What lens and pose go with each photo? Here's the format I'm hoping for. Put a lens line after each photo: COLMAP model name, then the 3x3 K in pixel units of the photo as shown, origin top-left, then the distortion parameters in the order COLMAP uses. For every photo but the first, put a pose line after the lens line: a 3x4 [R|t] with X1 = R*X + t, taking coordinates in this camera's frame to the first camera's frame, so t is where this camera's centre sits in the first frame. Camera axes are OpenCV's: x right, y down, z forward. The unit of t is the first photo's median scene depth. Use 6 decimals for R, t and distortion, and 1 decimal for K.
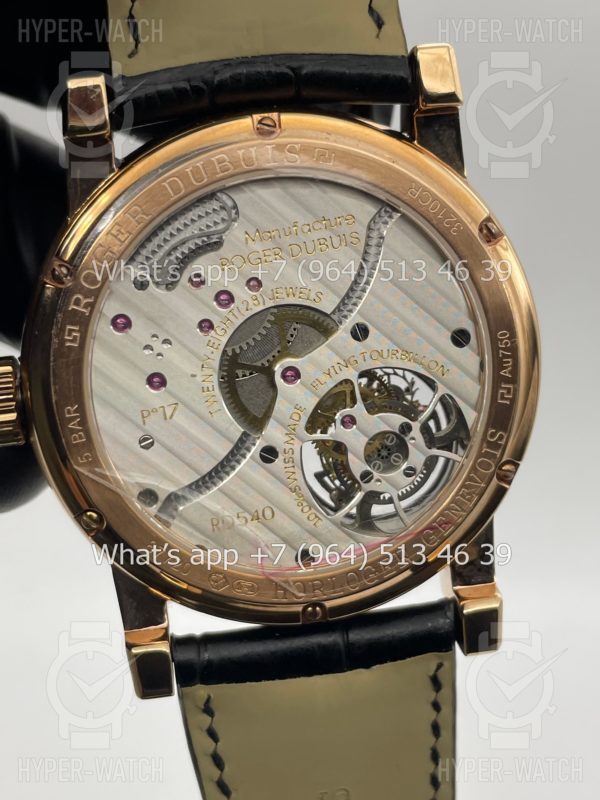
lens RADIAL K [[1262.6, 0, 300.0], [0, 1262.6, 400.0], [0, 0, 1]] dist [0.116901, -0.102866]
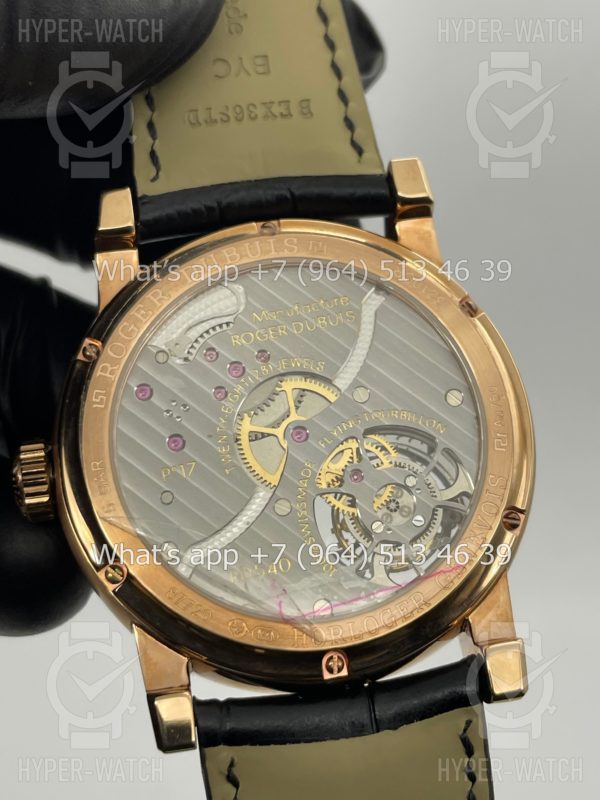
lens RADIAL K [[1262.6, 0, 300.0], [0, 1262.6, 400.0], [0, 0, 1]] dist [0.116901, -0.102866]
pose [[0.997033, -0.065064, -0.041134, 0.039066], [0.042725, 0.912259, -0.407379, 0.390942], [0.064031, 0.404413, 0.912332, 0.000922]]
